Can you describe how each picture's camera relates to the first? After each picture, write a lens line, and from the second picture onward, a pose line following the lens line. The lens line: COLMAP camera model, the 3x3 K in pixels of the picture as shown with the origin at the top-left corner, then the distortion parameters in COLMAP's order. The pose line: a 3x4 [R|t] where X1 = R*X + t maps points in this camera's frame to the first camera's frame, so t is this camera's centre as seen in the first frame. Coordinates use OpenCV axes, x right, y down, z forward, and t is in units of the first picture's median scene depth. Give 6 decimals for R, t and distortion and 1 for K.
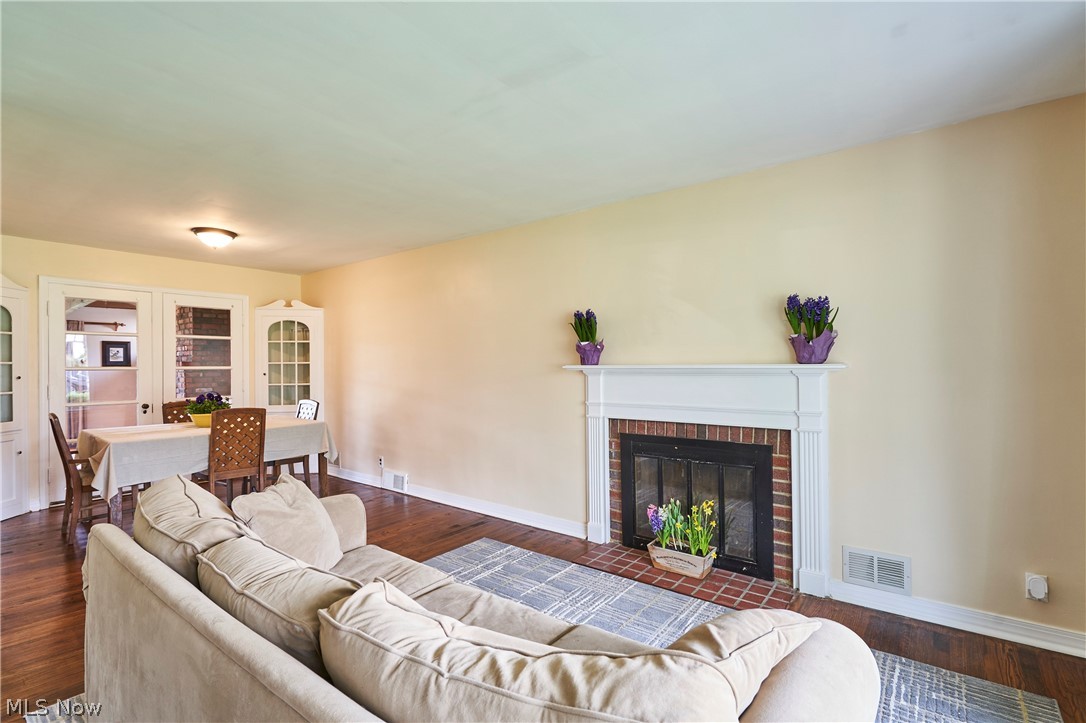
lens RADIAL K [[504.7, 0, 545.1], [0, 504.7, 365.3], [0, 0, 1]] dist [0.002547, -0.000685]
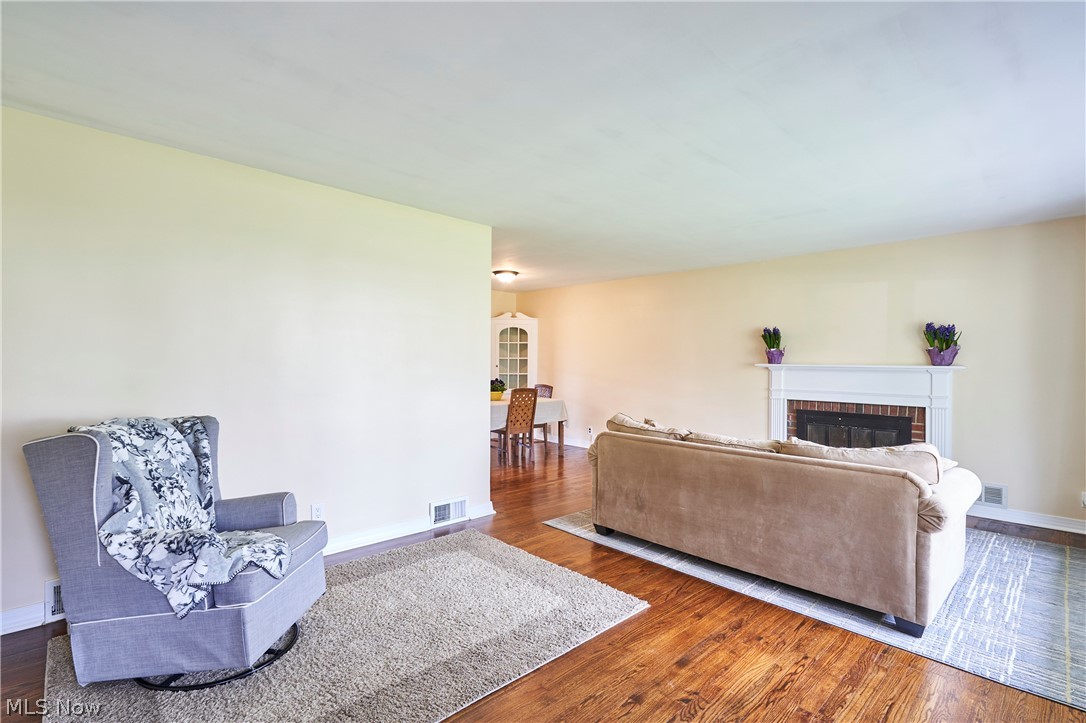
lens RADIAL K [[504.7, 0, 545.1], [0, 504.7, 365.3], [0, 0, 1]] dist [0.002547, -0.000685]
pose [[0.988816, 0.014927, -0.148394, -0.369959], [-0.013268, 0.999838, 0.012163, -0.005505], [0.148551, -0.010058, 0.988854, -0.597144]]
